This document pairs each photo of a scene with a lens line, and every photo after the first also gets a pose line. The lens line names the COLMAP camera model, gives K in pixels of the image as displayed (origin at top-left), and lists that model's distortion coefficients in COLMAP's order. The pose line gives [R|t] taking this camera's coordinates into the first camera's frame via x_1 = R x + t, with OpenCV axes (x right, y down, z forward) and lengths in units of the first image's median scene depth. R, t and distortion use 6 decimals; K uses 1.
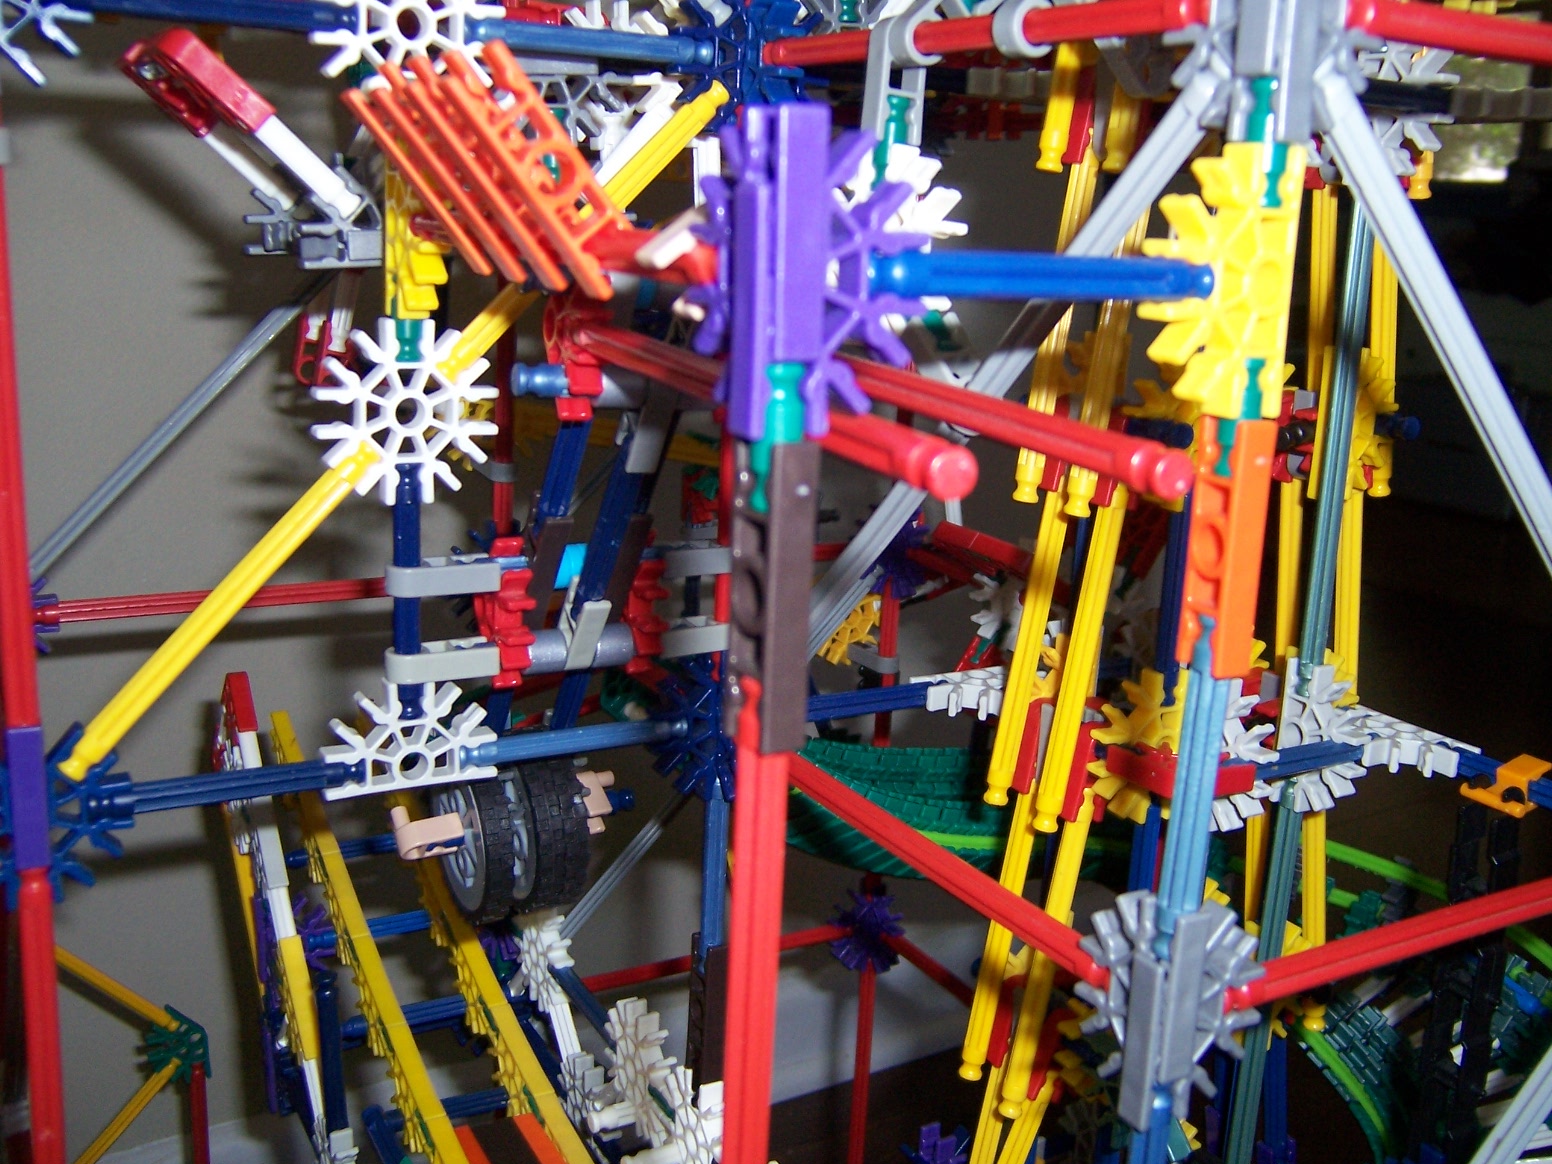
lens RADIAL K [[1548.6, 0, 775.4], [0, 1548.6, 580.9], [0, 0, 1]] dist [-0.082707, 0.000000]
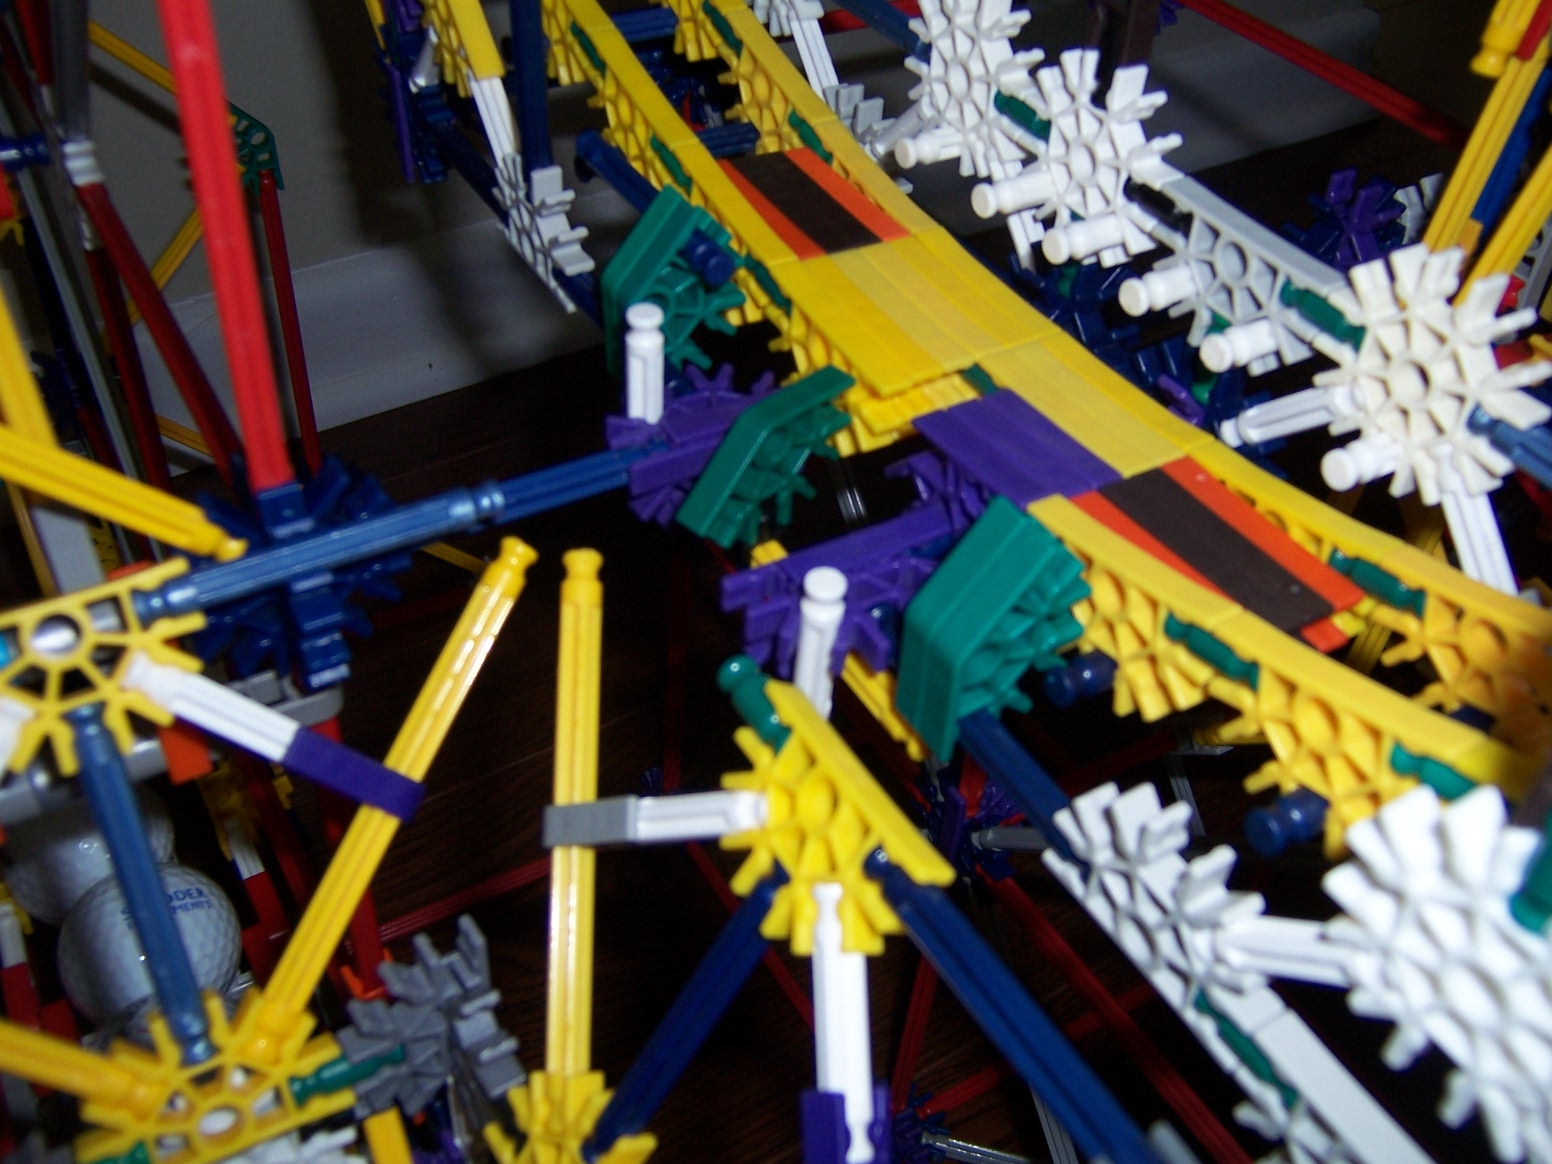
lens RADIAL K [[1548.6, 0, 778.4], [0, 1548.6, 582.8], [0, 0, 1]] dist [-0.082707, 0.000000]
pose [[0.999728, -0.002644, 0.023186, -0.186183], [-0.008539, 0.883211, 0.468899, 0.187021], [-0.021718, -0.468969, 0.882947, 0.266537]]
